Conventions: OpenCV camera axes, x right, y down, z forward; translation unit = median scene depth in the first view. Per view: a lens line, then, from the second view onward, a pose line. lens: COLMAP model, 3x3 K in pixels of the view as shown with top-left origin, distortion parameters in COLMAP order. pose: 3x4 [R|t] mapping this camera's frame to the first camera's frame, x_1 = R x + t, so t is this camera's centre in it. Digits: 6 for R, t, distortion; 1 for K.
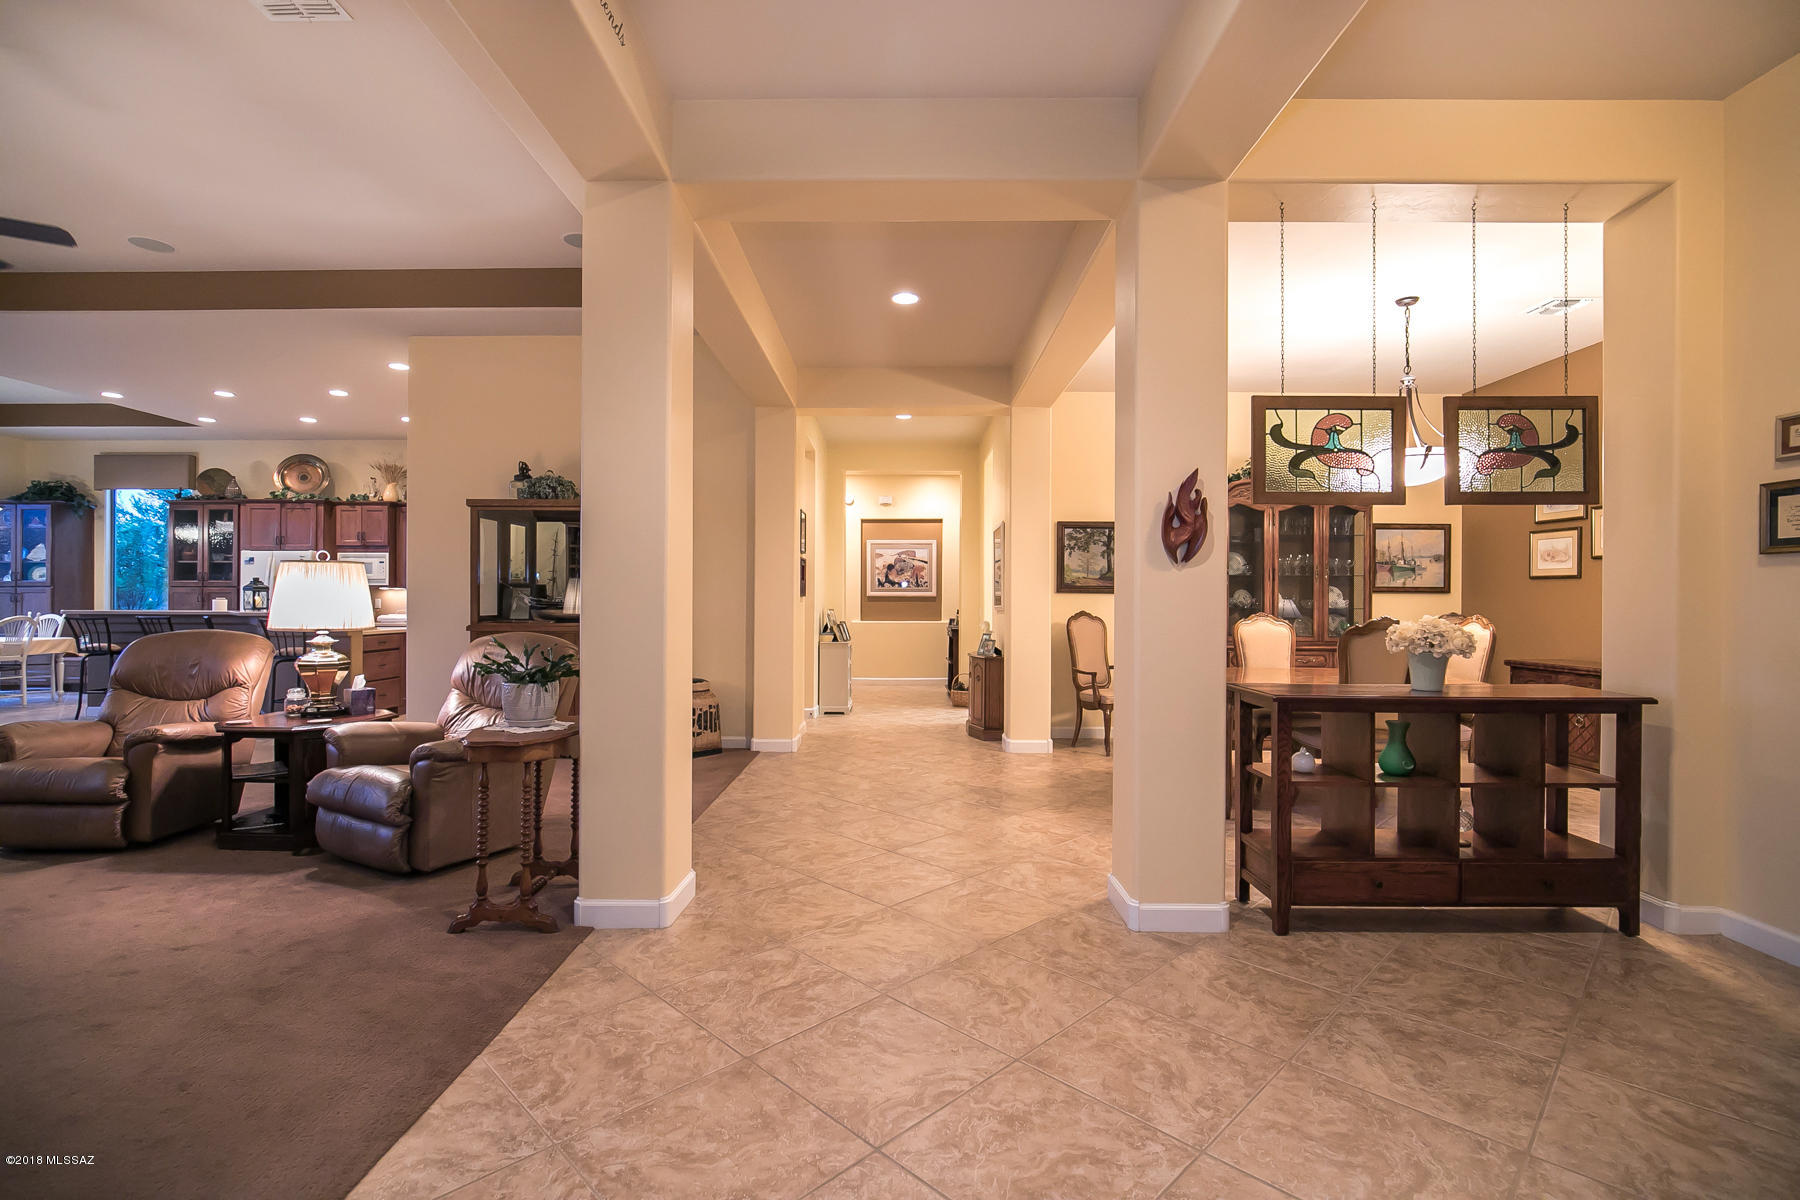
lens RADIAL K [[811.0, 0, 919.4], [0, 811.0, 607.2], [0, 0, 1]] dist [-0.007580, 0.002392]
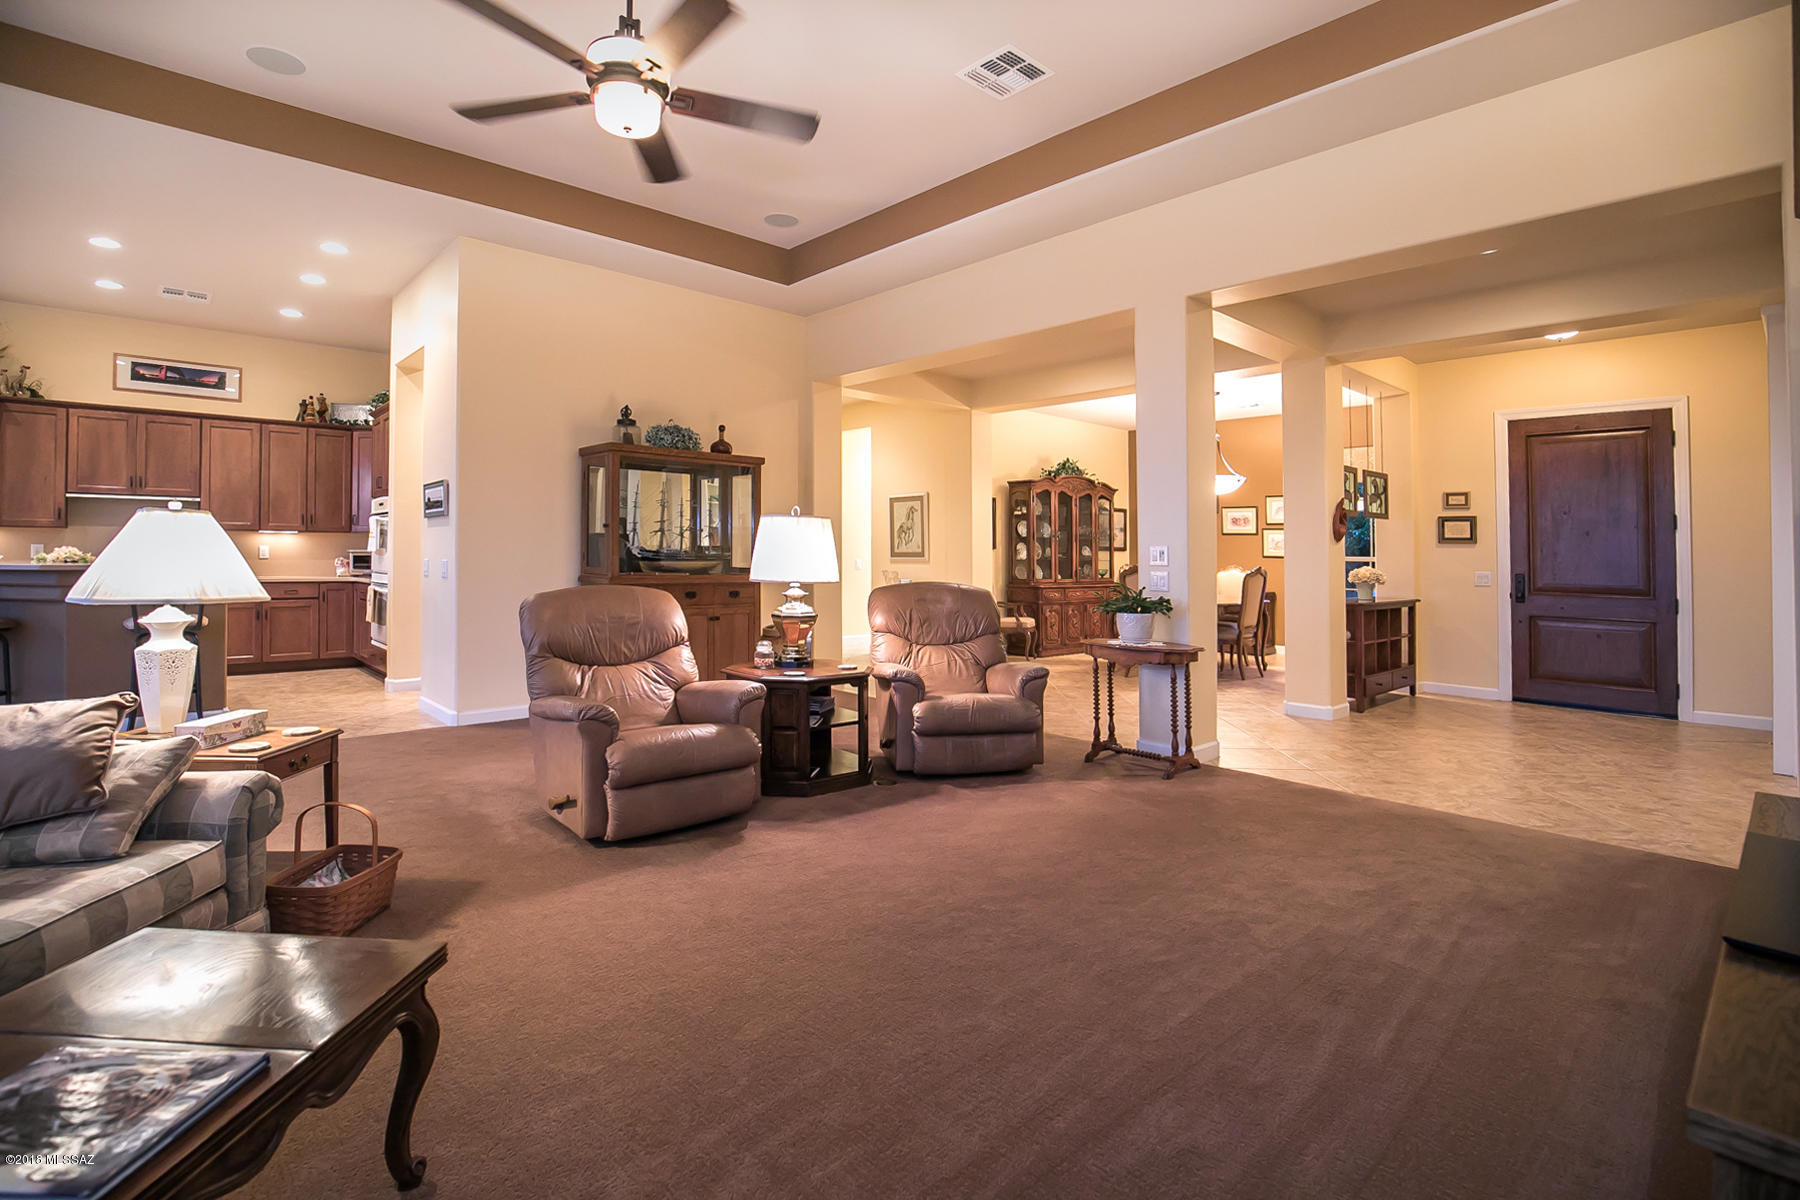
lens RADIAL K [[811.0, 0, 890.0], [0, 811.0, 592.2], [0, 0, 1]] dist [-0.007580, 0.002392]
pose [[0.766618, -0.022450, 0.641711, -0.947951], [-0.006822, 0.999047, 0.043102, -0.004380], [-0.642067, -0.037420, 0.765735, 0.069579]]
